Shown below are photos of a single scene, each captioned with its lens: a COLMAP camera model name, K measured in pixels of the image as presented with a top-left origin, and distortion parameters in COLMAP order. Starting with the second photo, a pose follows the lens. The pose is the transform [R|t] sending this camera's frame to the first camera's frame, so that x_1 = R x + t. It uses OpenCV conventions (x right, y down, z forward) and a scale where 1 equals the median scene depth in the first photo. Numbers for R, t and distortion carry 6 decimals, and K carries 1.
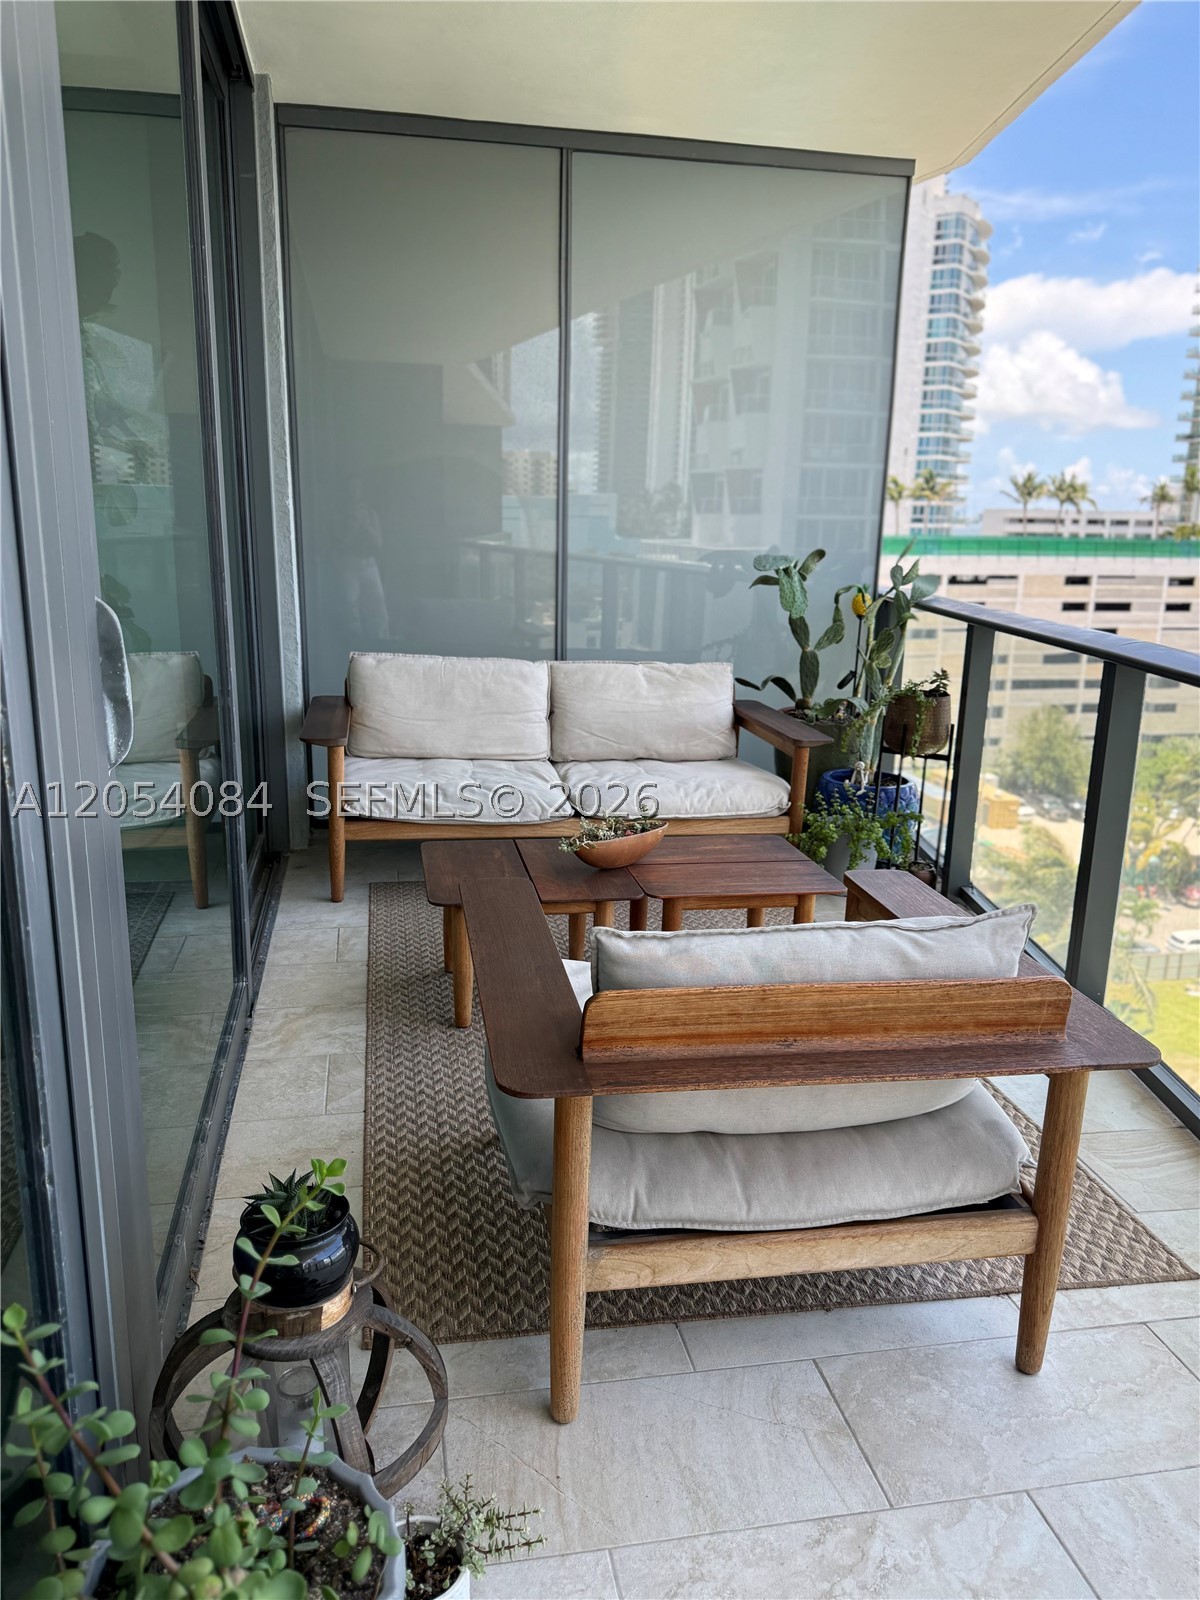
lens RADIAL K [[1151.2, 0, 587.6], [0, 1151.2, 782.4], [0, 0, 1]] dist [0.057045, -0.072751]
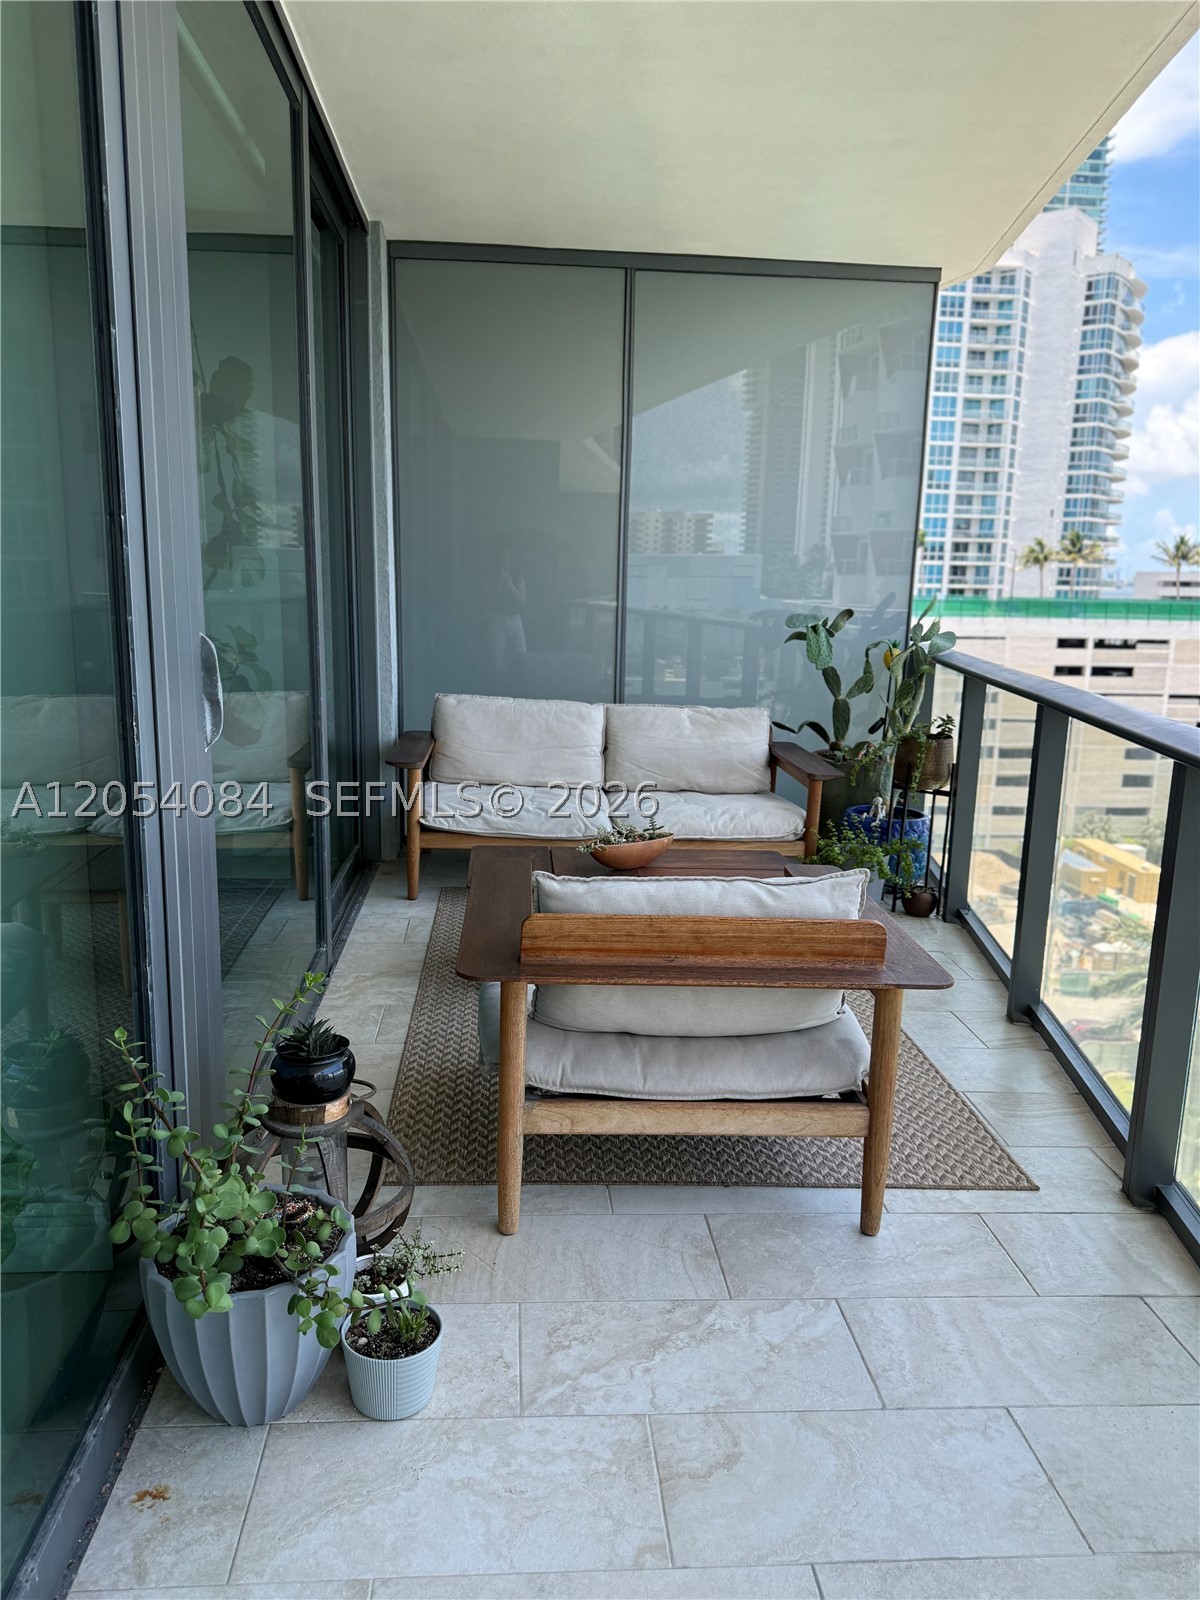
lens RADIAL K [[1151.2, 0, 585.7], [0, 1151.2, 799.6], [0, 0, 1]] dist [0.057045, -0.072751]
pose [[0.992778, 0.025279, -0.117274, 0.119516], [-0.029591, 0.998943, -0.035177, 0.044829], [0.116260, 0.038393, 0.992476, -0.202051]]
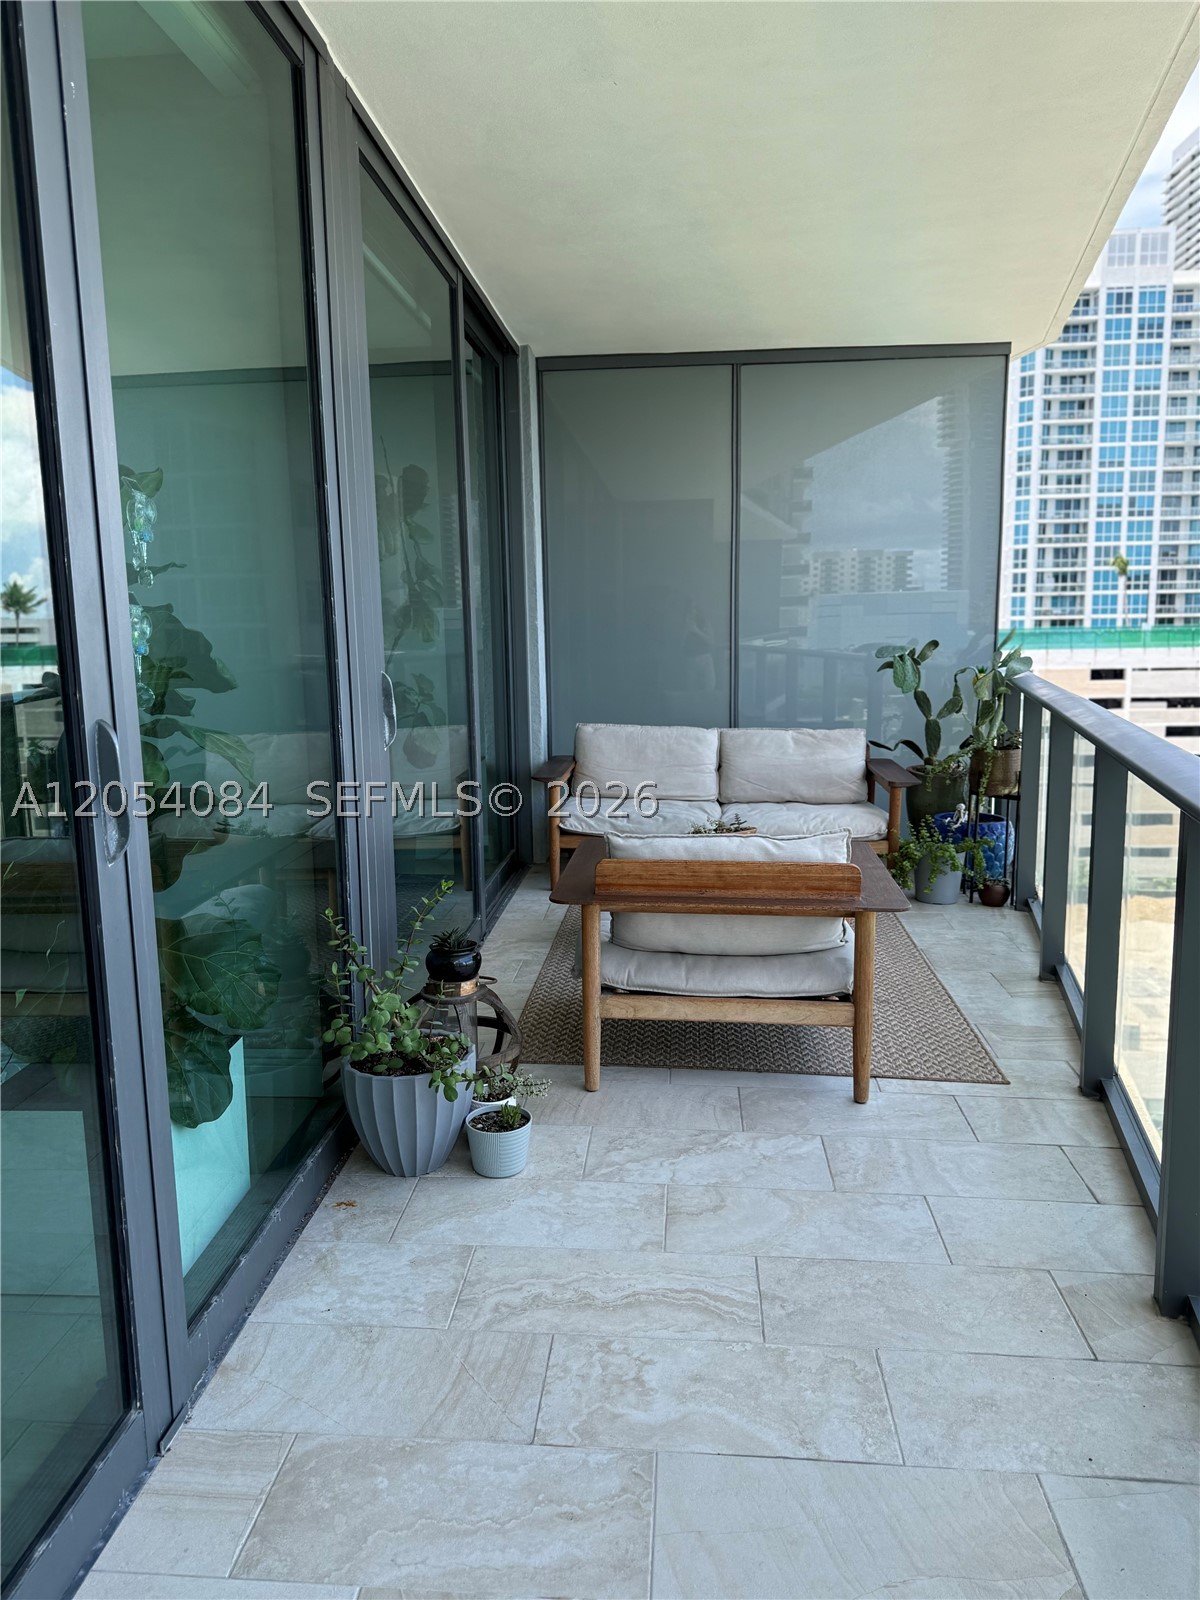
lens RADIAL K [[1151.2, 0, 572.7], [0, 1151.2, 796.1], [0, 0, 1]] dist [0.057045, -0.072751]
pose [[0.957508, 0.006803, -0.288326, 0.270677], [-0.029360, 0.996827, -0.073984, 0.111678], [0.286908, 0.079305, 0.954670, -0.473294]]
